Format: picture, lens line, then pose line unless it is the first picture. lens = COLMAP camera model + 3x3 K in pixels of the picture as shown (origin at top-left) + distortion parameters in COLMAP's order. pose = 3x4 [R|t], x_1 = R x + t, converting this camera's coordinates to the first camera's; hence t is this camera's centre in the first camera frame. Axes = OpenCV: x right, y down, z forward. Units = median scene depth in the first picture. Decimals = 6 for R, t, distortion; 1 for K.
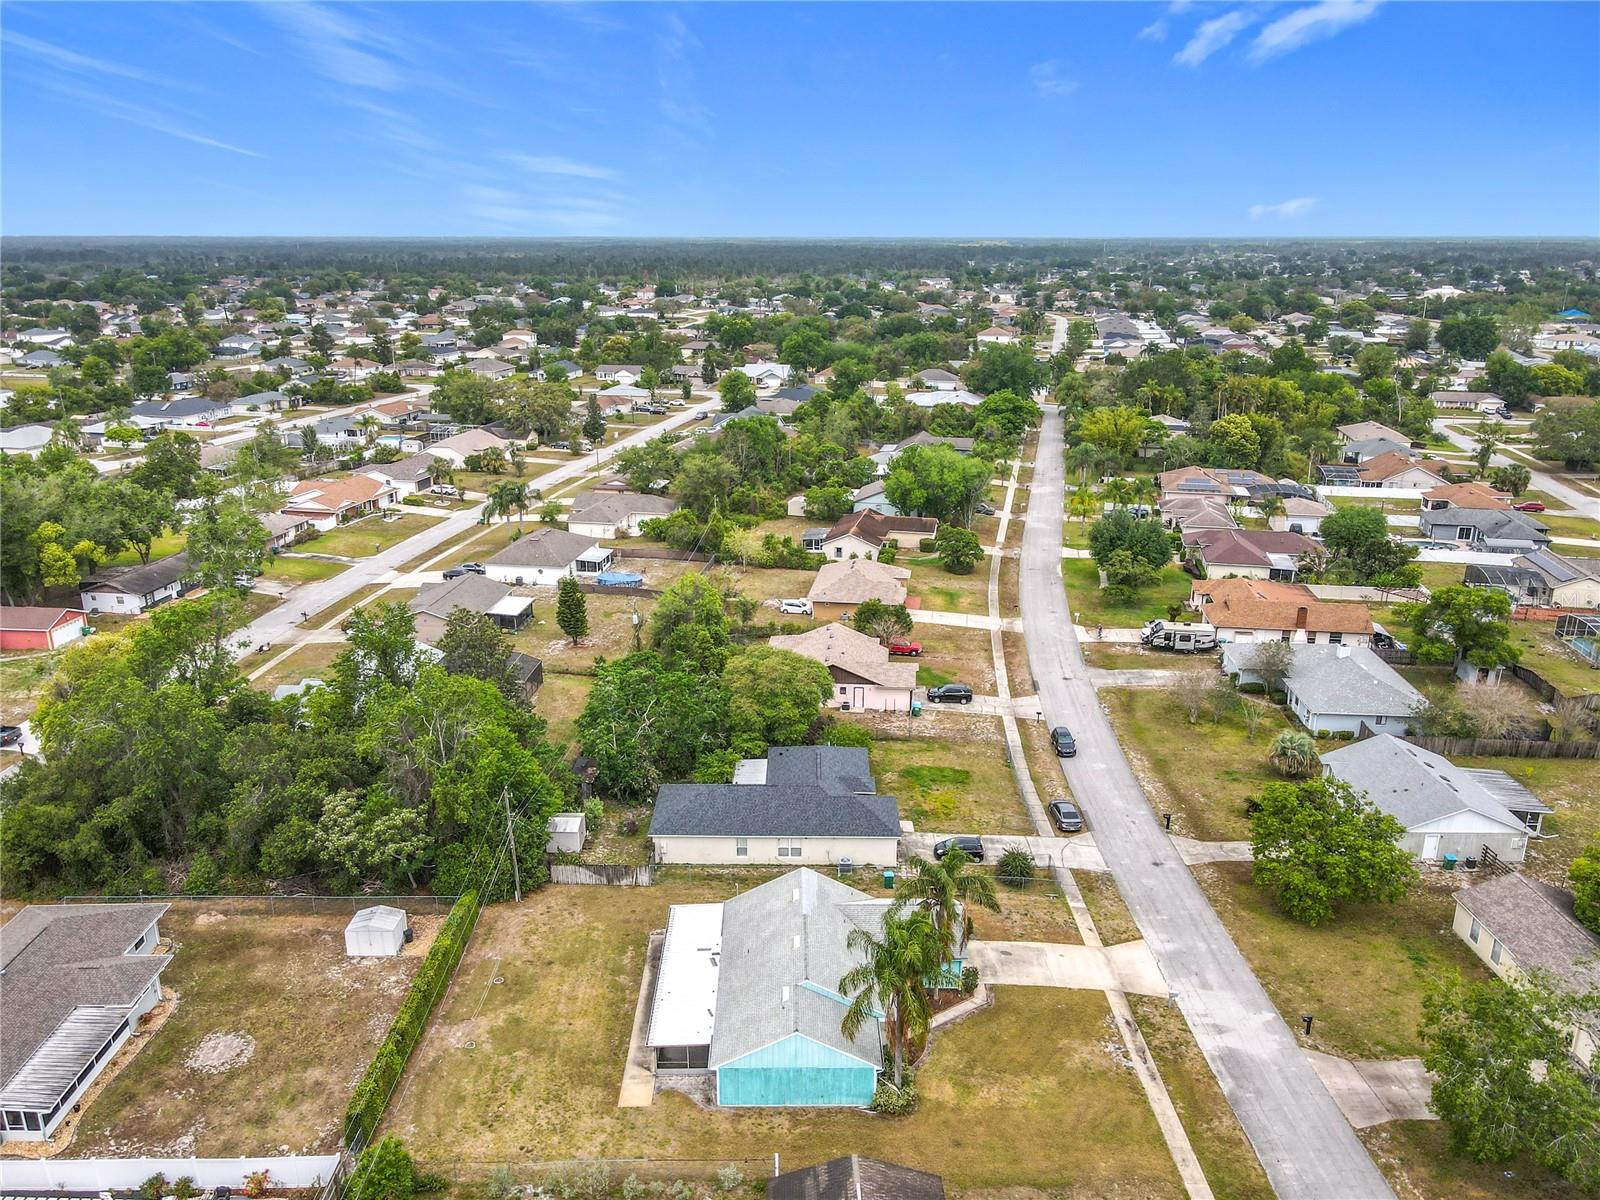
lens RADIAL K [[1191.1, 0, 786.8], [0, 1191.1, 592.9], [0, 0, 1]] dist [0.011340, 0.009866]
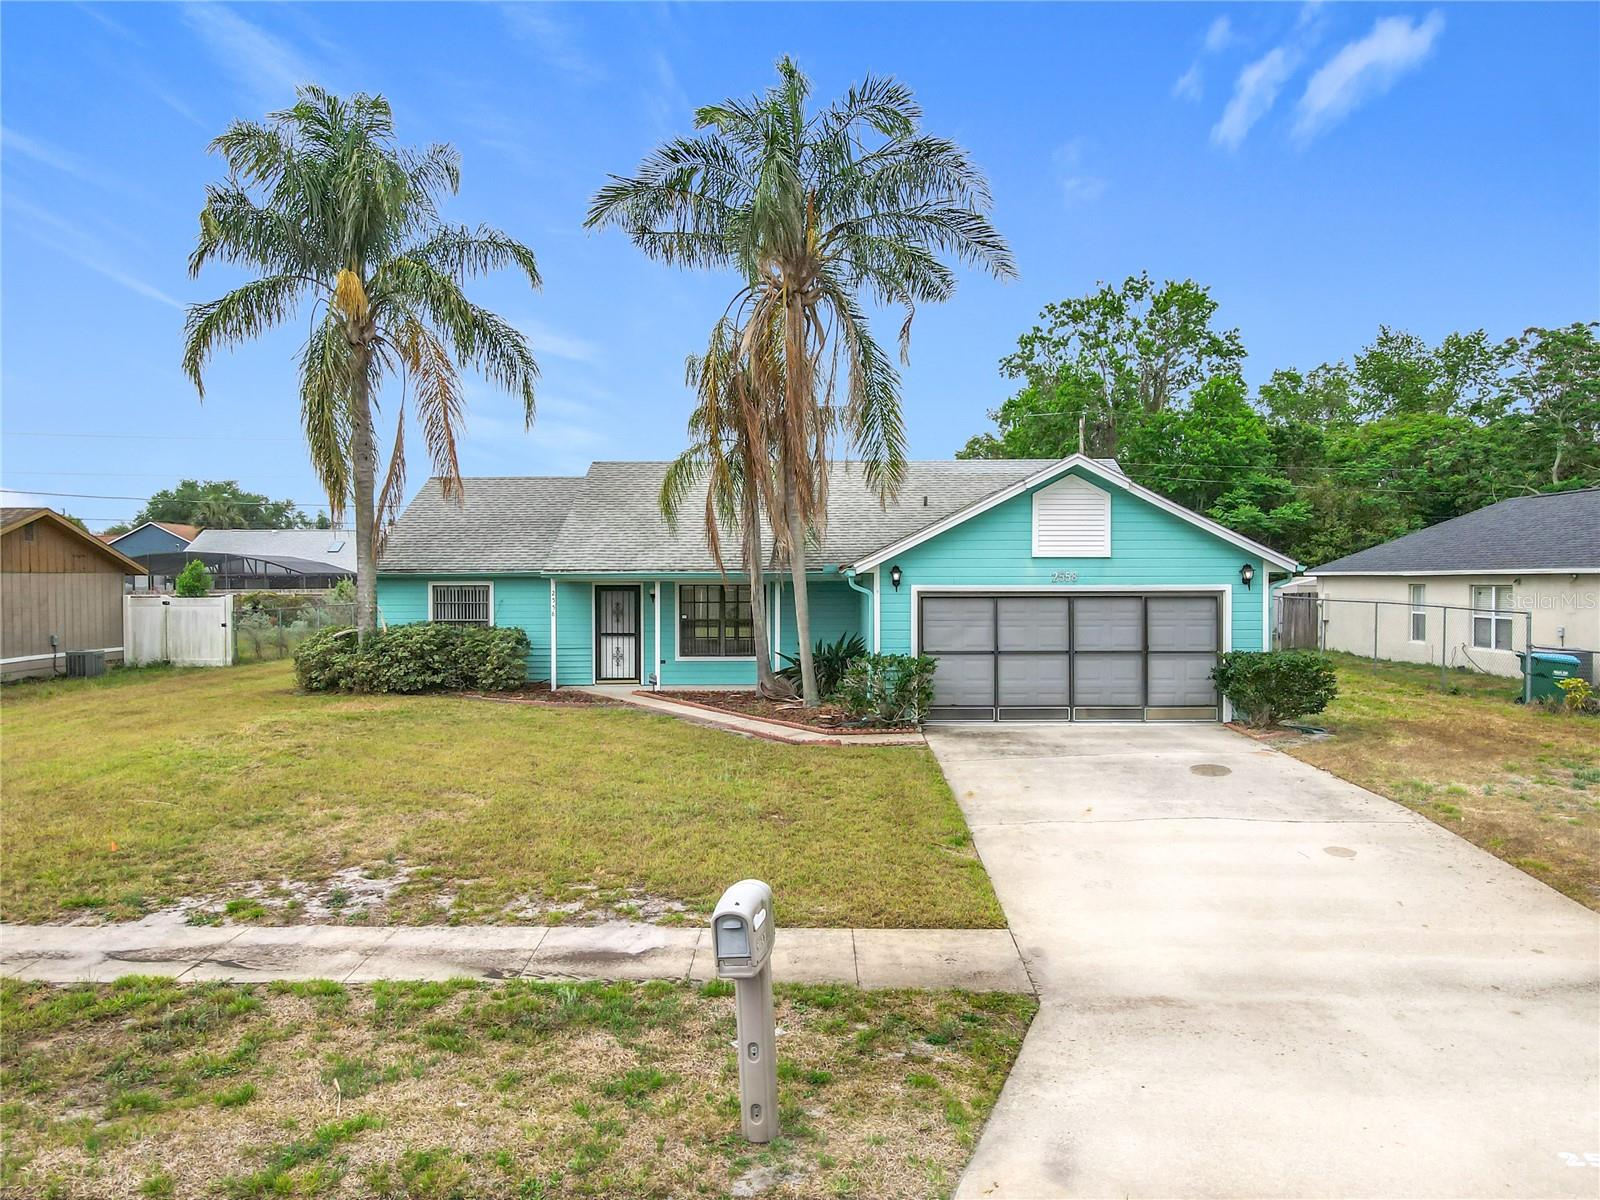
lens RADIAL K [[1191.1, 0, 801.3], [0, 1191.1, 582.1], [0, 0, 1]] dist [0.011340, 0.009866]
pose [[-0.006934, 0.008740, -0.999938, 0.245911], [-0.288888, 0.957307, 0.010371, 0.189540], [0.957338, 0.288942, -0.004113, 0.606566]]
